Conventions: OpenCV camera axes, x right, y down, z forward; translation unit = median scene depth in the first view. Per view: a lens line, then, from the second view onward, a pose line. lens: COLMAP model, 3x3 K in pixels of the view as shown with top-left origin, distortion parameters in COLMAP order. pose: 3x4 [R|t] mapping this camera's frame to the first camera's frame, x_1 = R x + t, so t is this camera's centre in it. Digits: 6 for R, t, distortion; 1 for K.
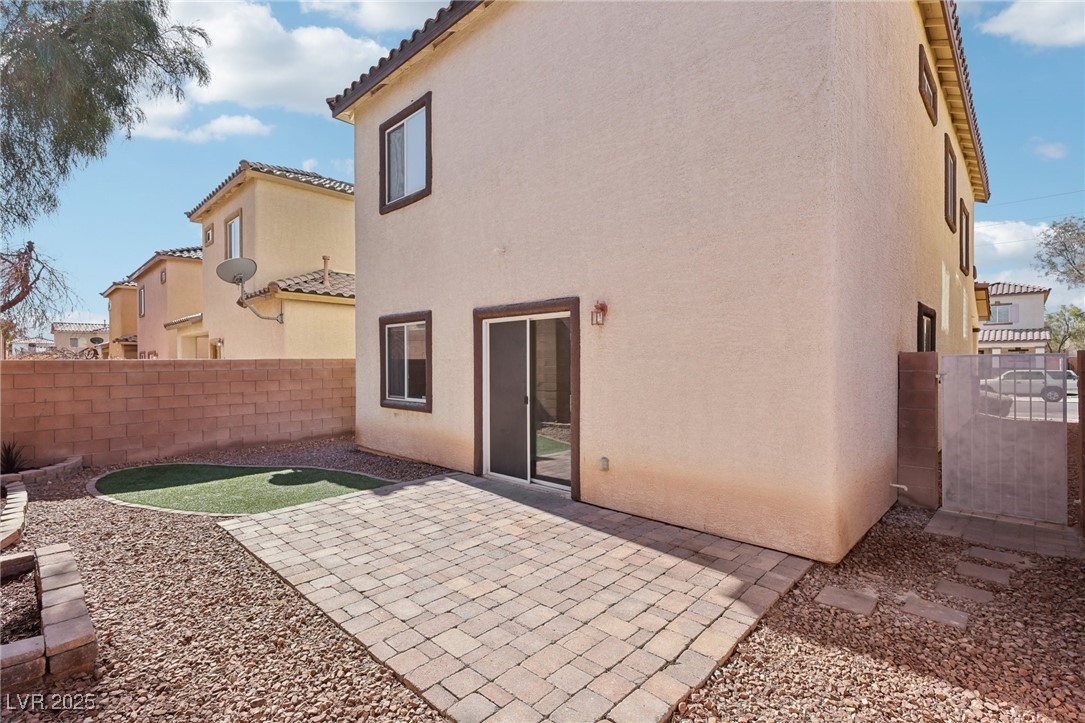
lens RADIAL K [[508.7, 0, 544.4], [0, 508.7, 361.6], [0, 0, 1]] dist [-0.001086, 0.000464]
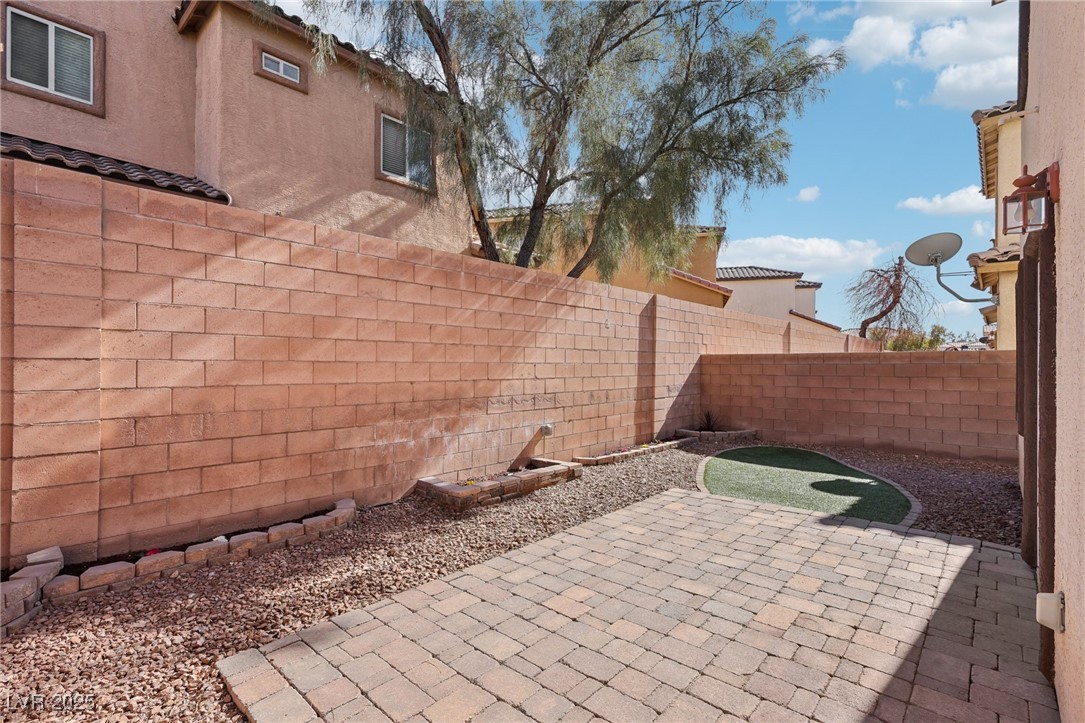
lens RADIAL K [[508.7, 0, 544.2], [0, 508.7, 364.1], [0, 0, 1]] dist [-0.001086, 0.000464]
pose [[0.014136, 0.004730, -0.999889, 0.459395], [-0.006106, 0.999971, 0.004644, 0.026067], [0.999881, 0.006039, 0.014164, 0.608067]]
